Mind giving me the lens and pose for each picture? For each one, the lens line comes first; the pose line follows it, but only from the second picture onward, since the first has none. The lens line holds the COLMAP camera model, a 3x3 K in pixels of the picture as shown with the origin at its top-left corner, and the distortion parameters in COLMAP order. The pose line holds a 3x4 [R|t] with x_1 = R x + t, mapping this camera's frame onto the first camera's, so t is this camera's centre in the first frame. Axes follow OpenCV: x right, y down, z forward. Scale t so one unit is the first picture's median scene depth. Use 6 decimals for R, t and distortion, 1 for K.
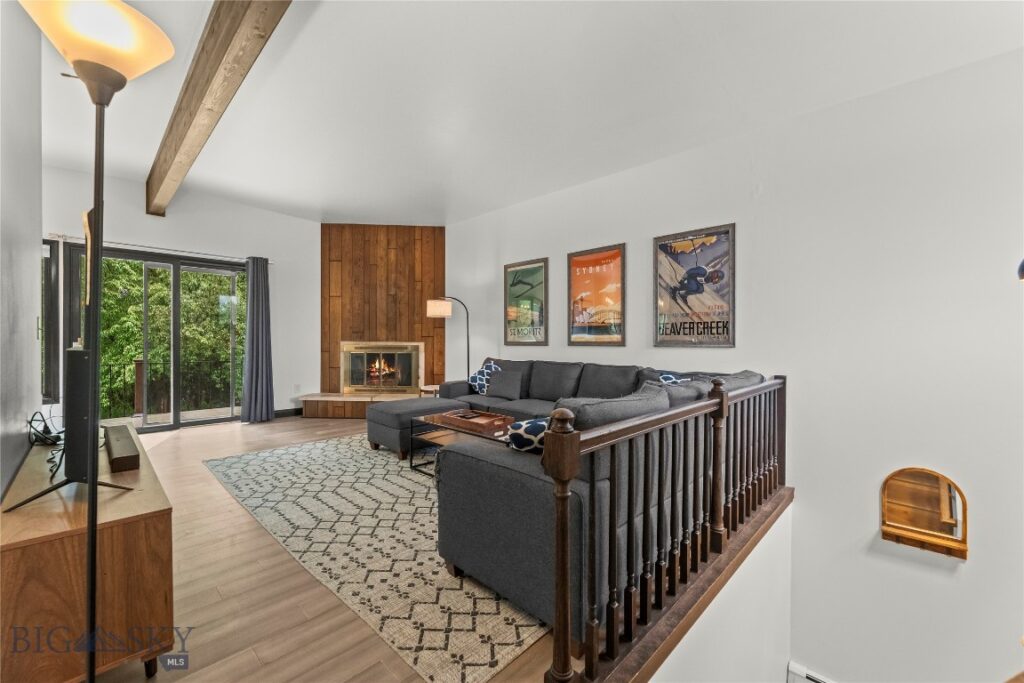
lens RADIAL K [[415.5, 0, 510.7], [0, 415.5, 340.2], [0, 0, 1]] dist [-0.003791, 0.000018]
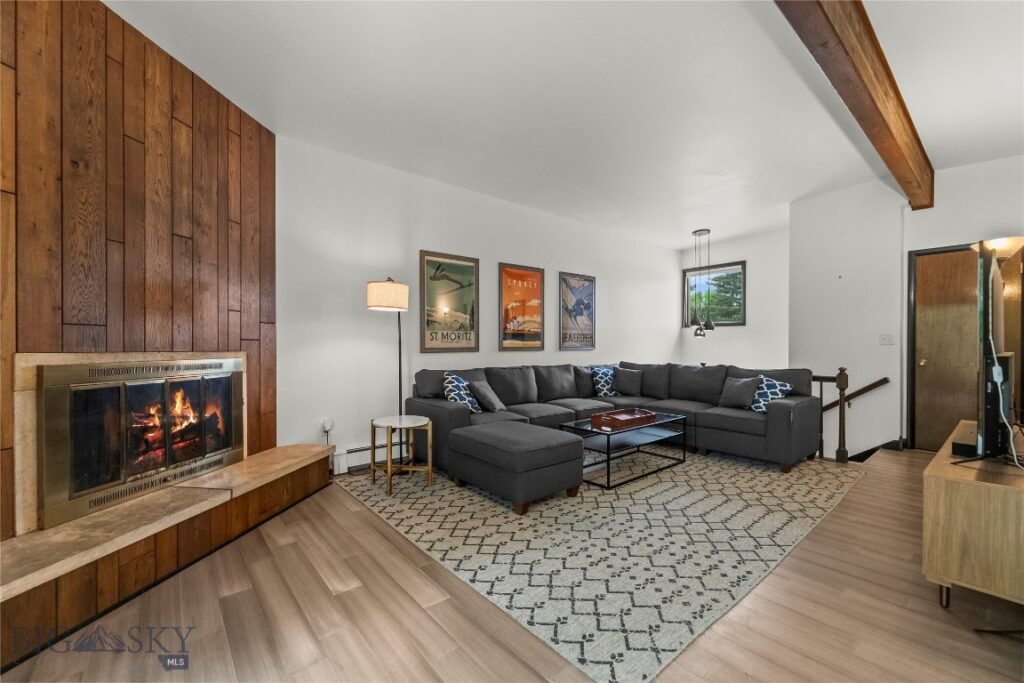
lens RADIAL K [[415.5, 0, 512.1], [0, 415.5, 348.9], [0, 0, 1]] dist [-0.003791, 0.000018]
pose [[0.100946, -0.013291, 0.994803, -0.871088], [0.000573, 0.999911, 0.013301, -0.006160], [-0.994892, -0.000773, 0.100945, 0.845127]]
